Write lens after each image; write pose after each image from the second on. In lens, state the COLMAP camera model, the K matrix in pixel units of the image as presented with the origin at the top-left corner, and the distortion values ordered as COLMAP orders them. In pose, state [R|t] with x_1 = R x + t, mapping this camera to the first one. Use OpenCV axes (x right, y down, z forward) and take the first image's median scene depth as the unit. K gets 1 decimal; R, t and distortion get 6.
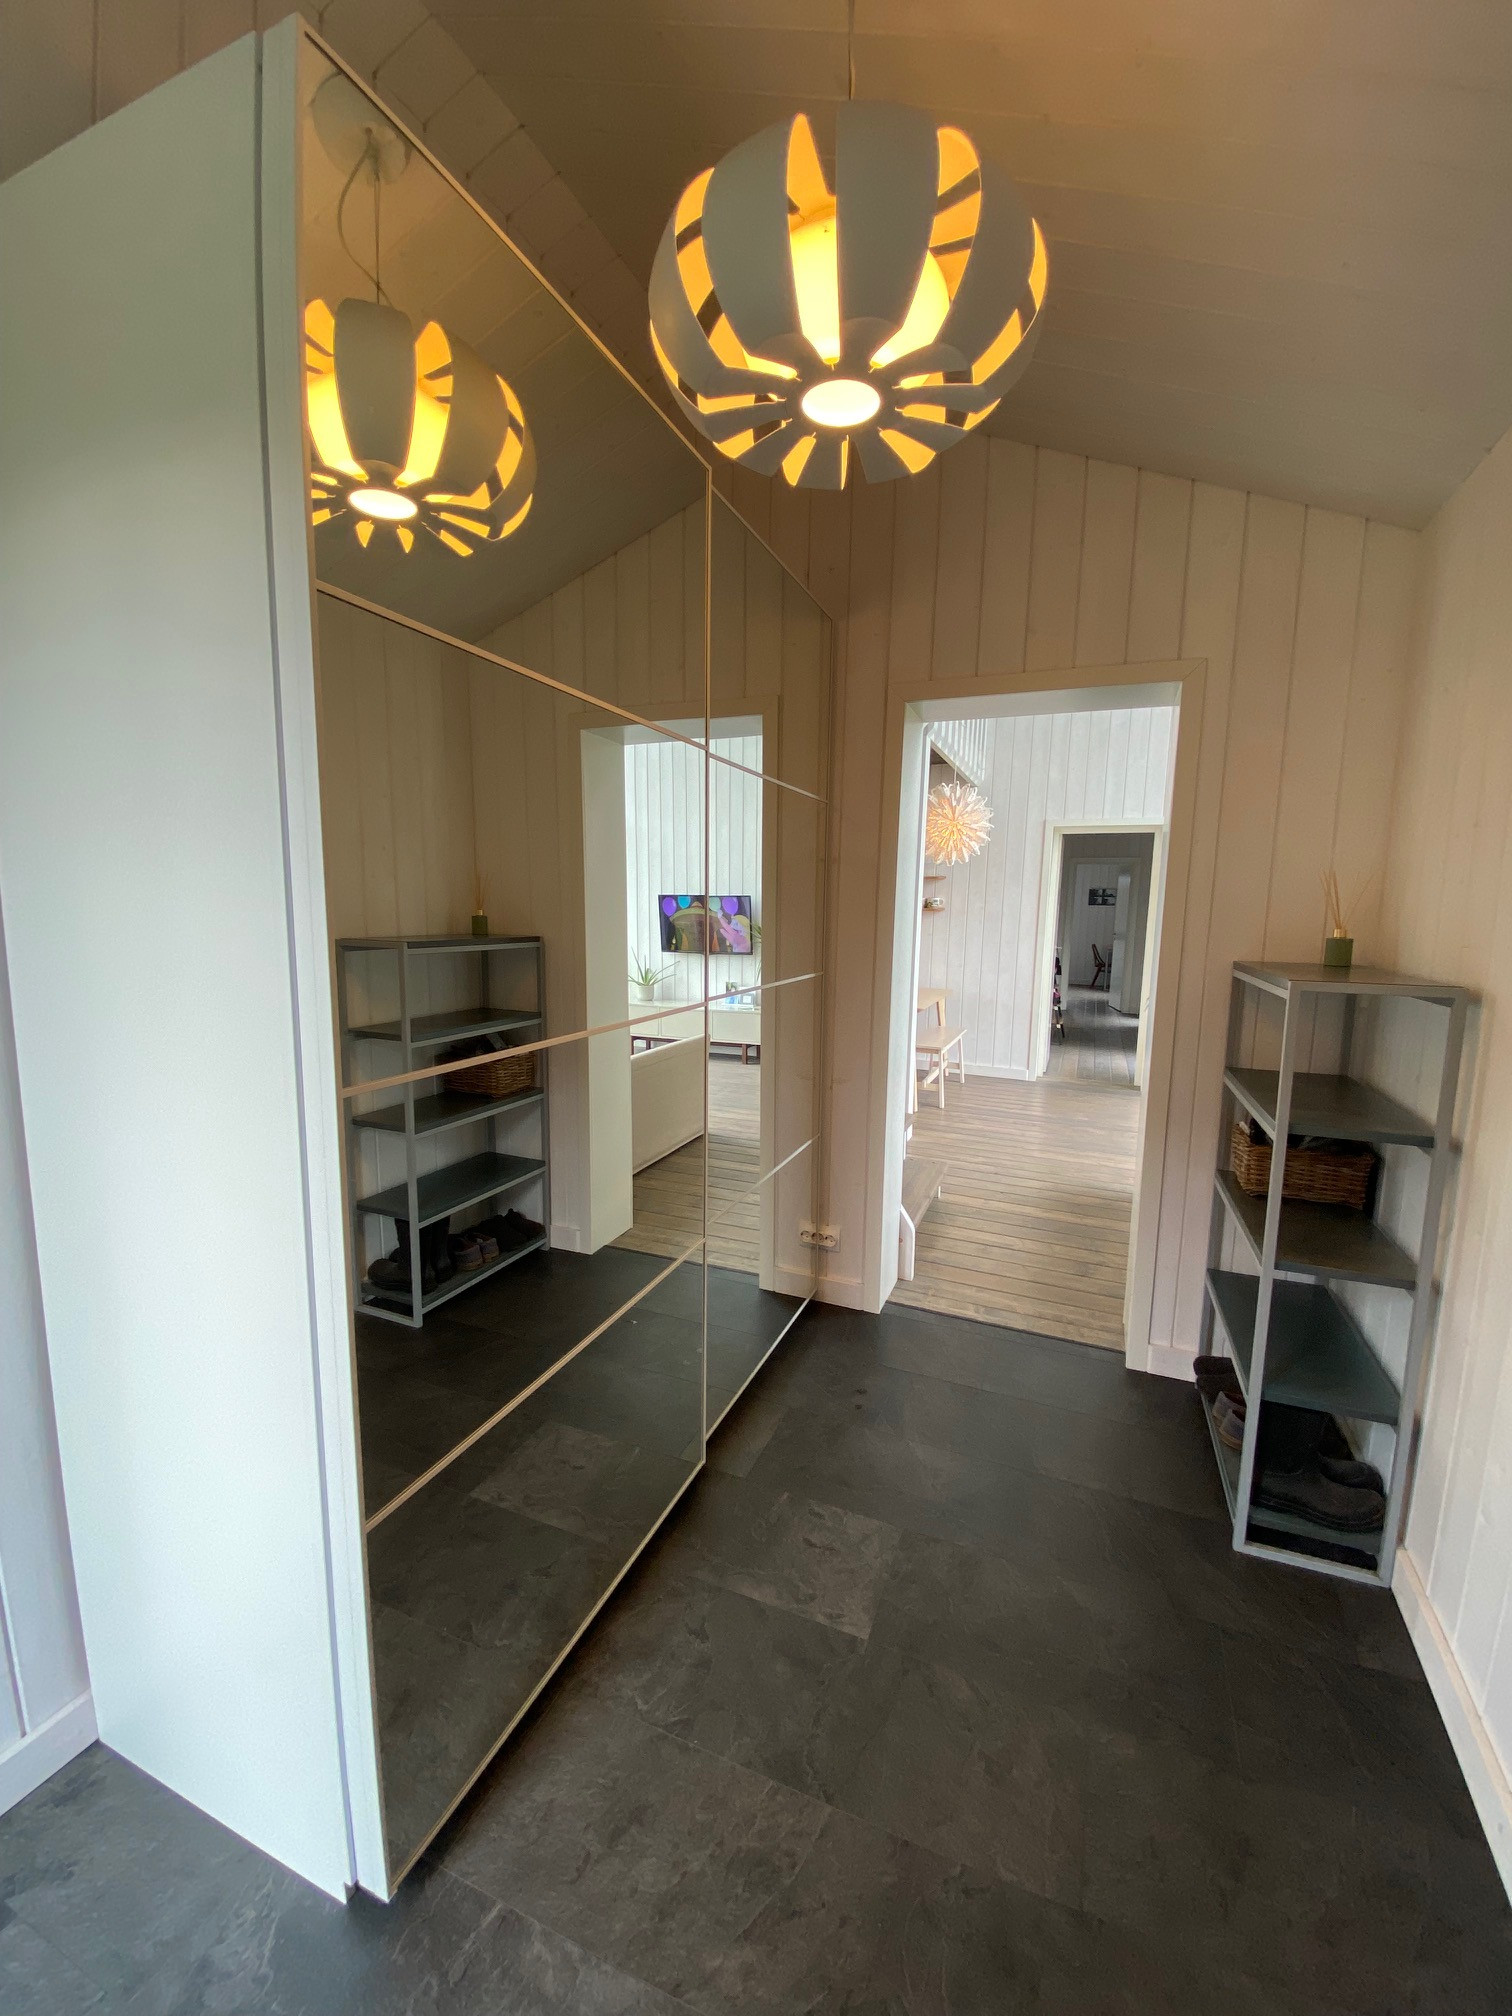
lens RADIAL K [[834.2, 0, 749.8], [0, 834.2, 1014.2], [0, 0, 1]] dist [0.024173, -0.022282]
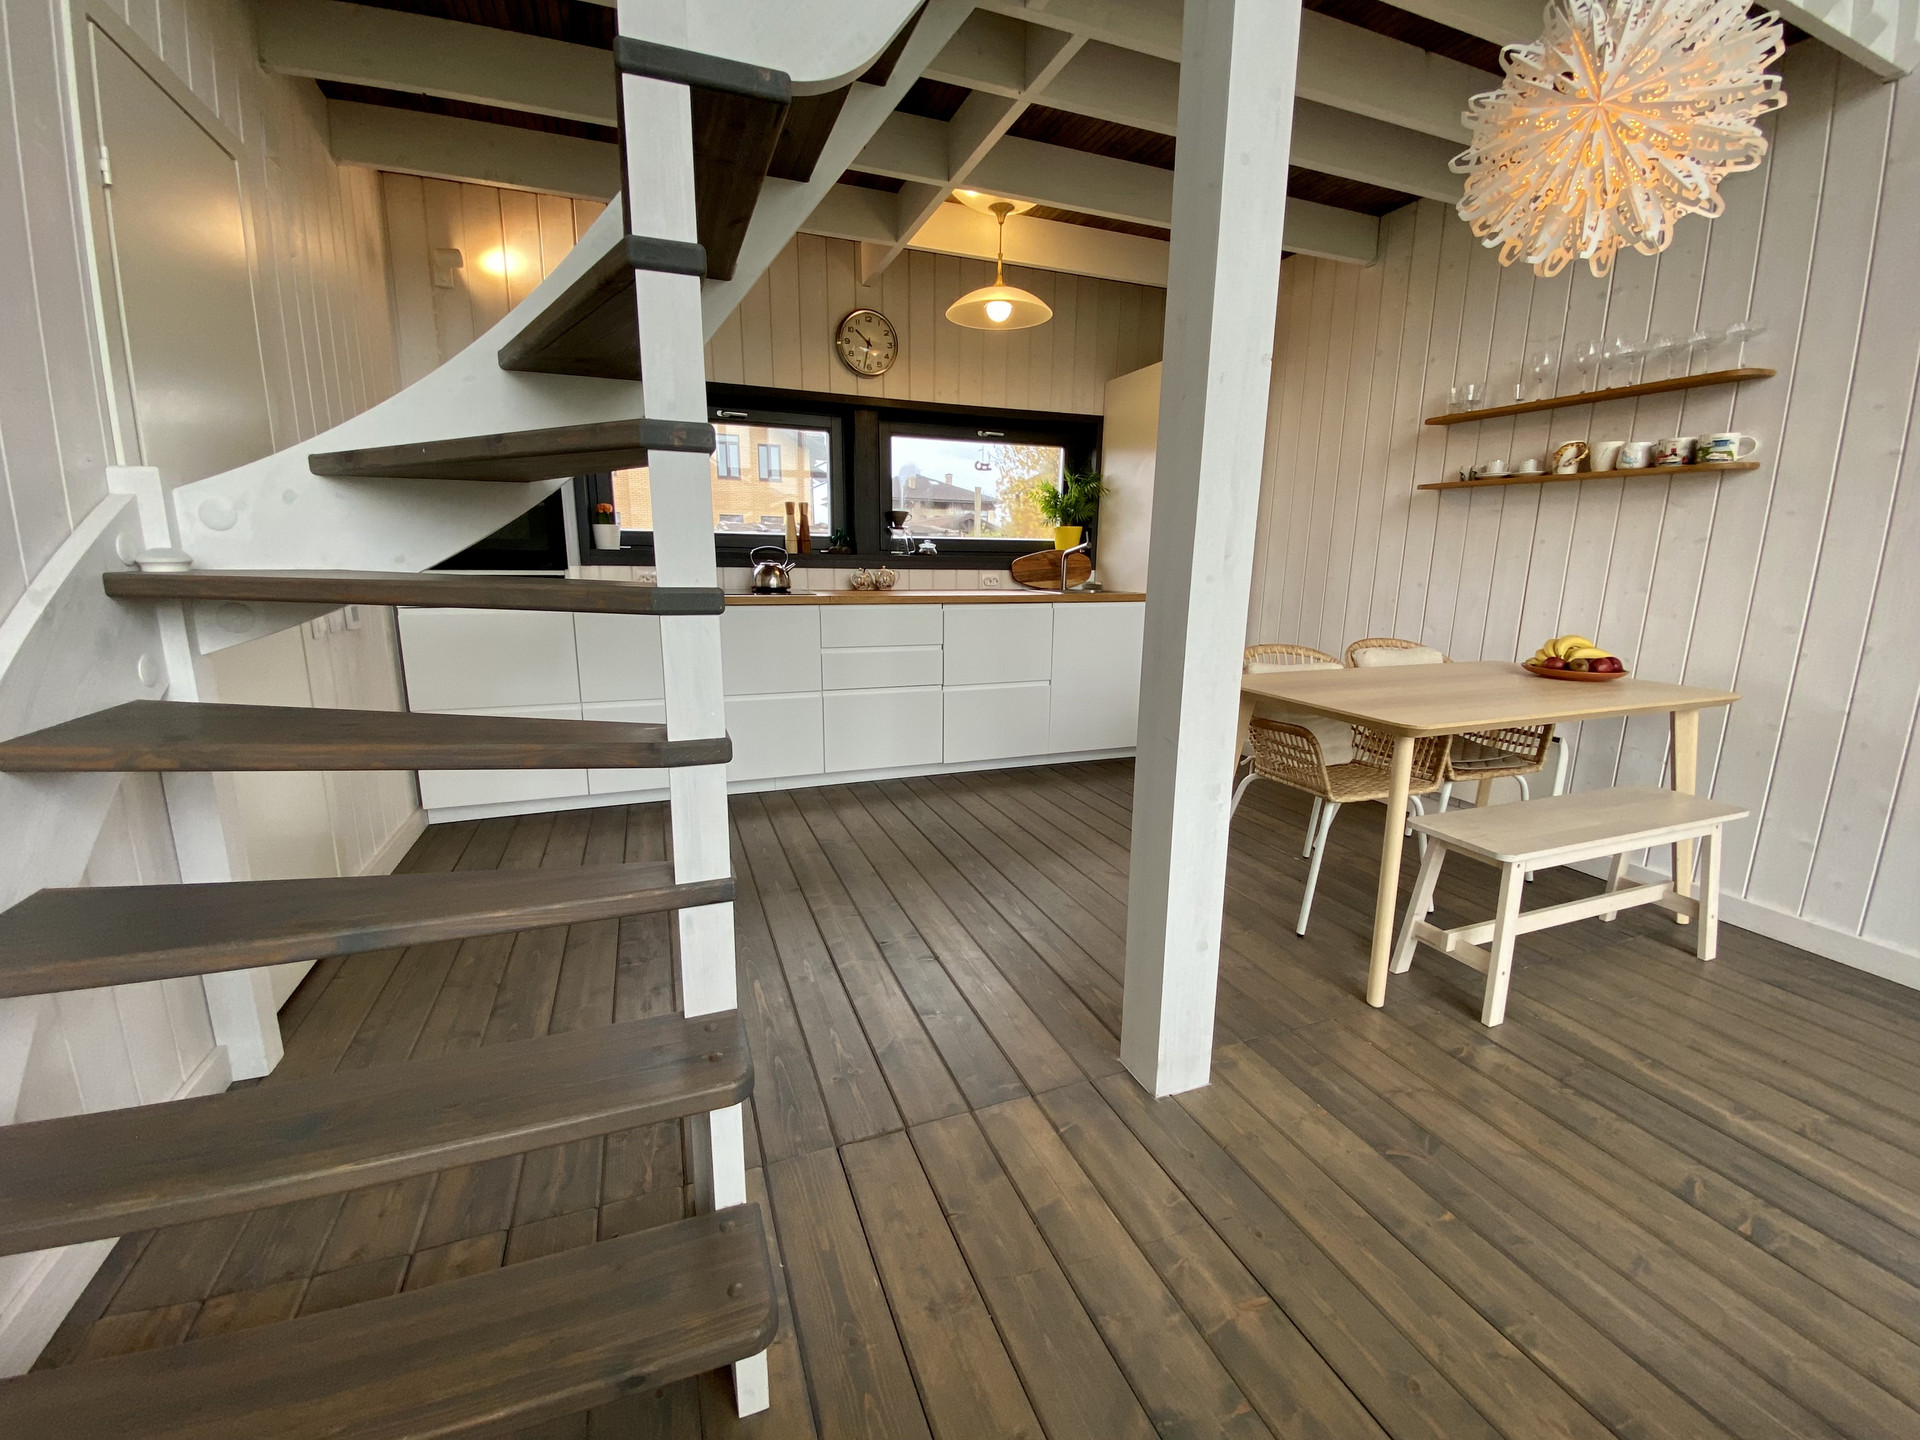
lens RADIAL K [[794.4, 0, 960.0], [0, 794.4, 720.0], [0, 0, 1]] dist [0.024173, -0.022282]
pose [[0.686775, 0.142200, -0.712825, 0.312180], [-0.095967, 0.989831, 0.105000, -0.027649], [0.720507, -0.003704, 0.693437, 0.639805]]
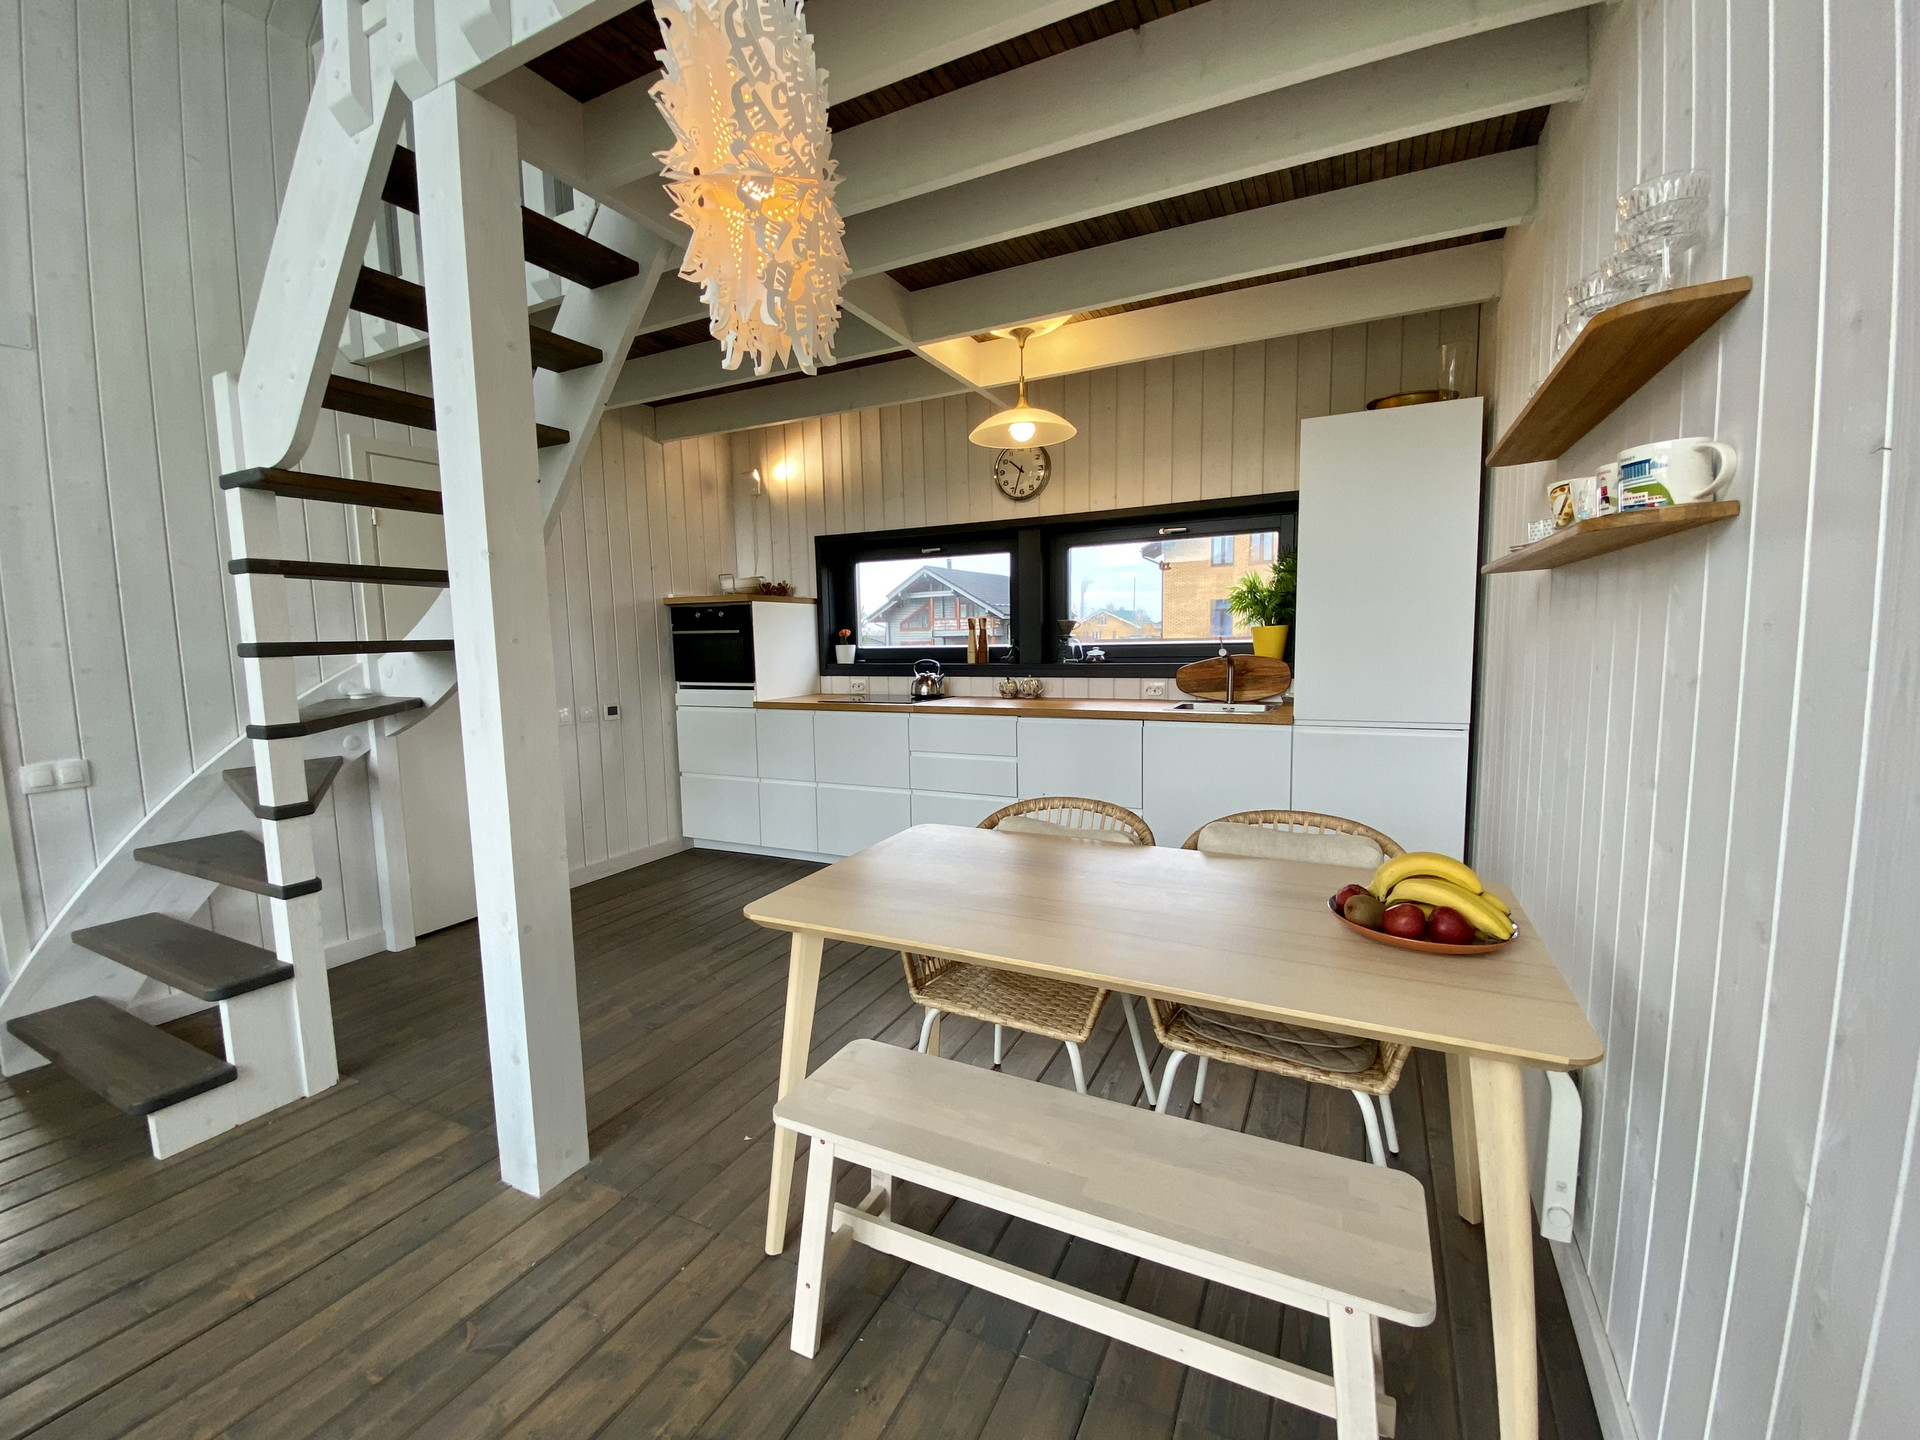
lens RADIAL K [[794.4, 0, 960.0], [0, 794.4, 720.0], [0, 0, 1]] dist [0.024173, -0.022282]
pose [[-0.082507, 0.094493, -0.992101, 0.474193], [-0.106235, 0.988989, 0.103032, -0.113976], [0.990912, 0.113897, -0.071560, 1.097953]]
